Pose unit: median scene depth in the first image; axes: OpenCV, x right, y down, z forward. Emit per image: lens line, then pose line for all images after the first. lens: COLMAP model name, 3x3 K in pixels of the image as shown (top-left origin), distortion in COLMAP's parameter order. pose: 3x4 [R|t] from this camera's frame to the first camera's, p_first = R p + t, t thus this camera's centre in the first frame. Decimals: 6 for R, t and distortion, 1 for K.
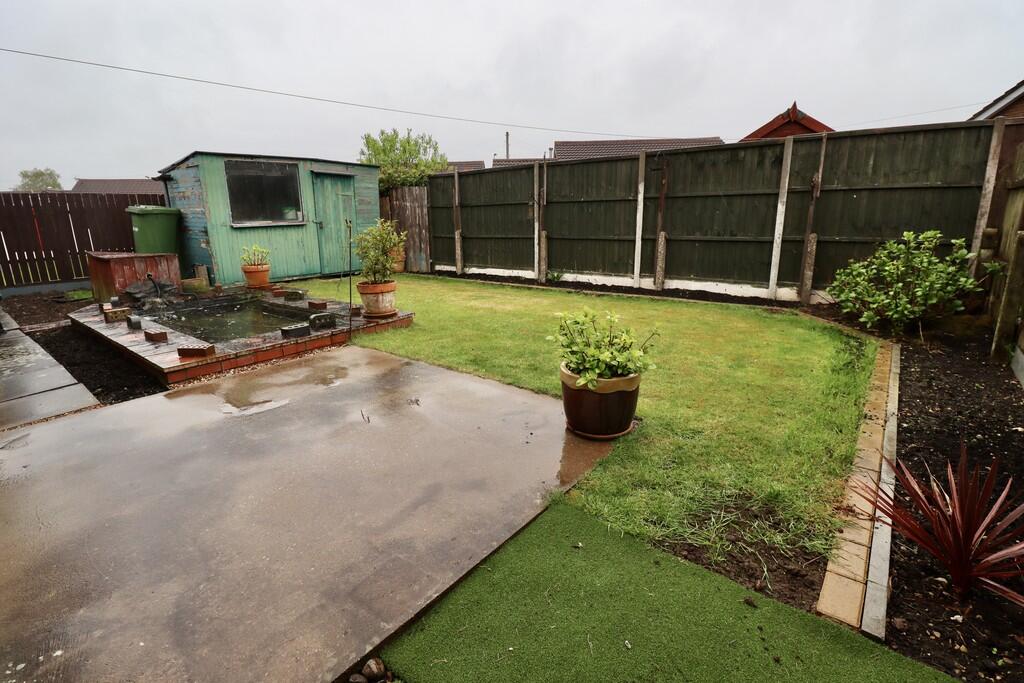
lens RADIAL K [[481.2, 0, 510.6], [0, 481.2, 334.3], [0, 0, 1]] dist [0.000481, -0.000515]
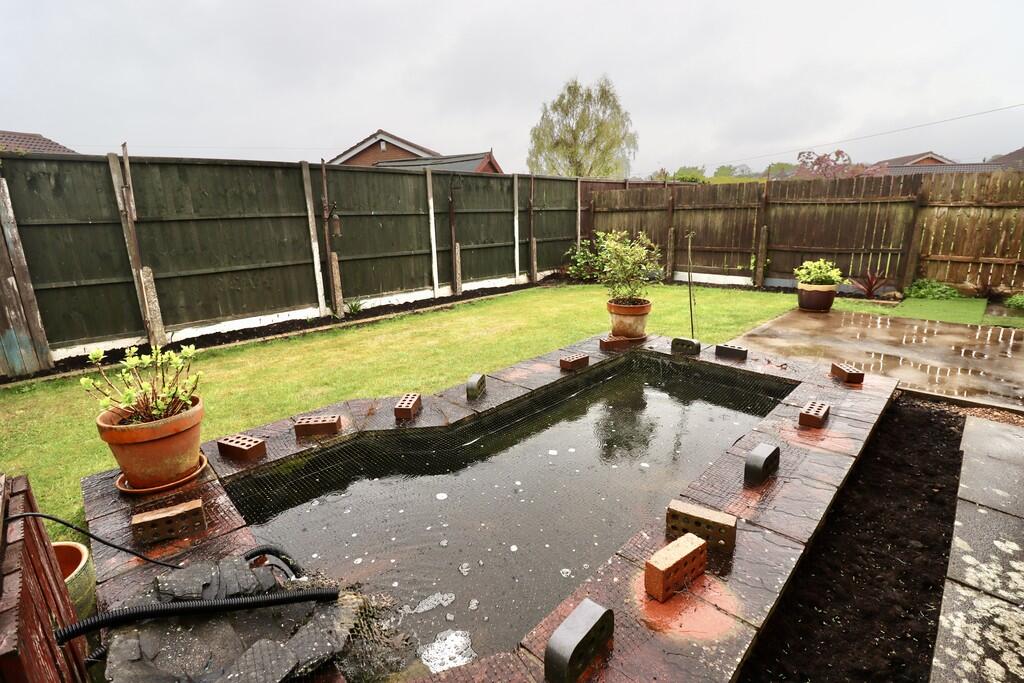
lens RADIAL K [[481.2, 0, 511.4], [0, 481.2, 345.7], [0, 0, 1]] dist [0.000481, -0.000515]
pose [[0.094092, -0.224186, 0.969993, -0.779401], [0.285928, 0.939353, 0.189369, -0.153190], [-0.953620, 0.259530, 0.152487, 0.720044]]
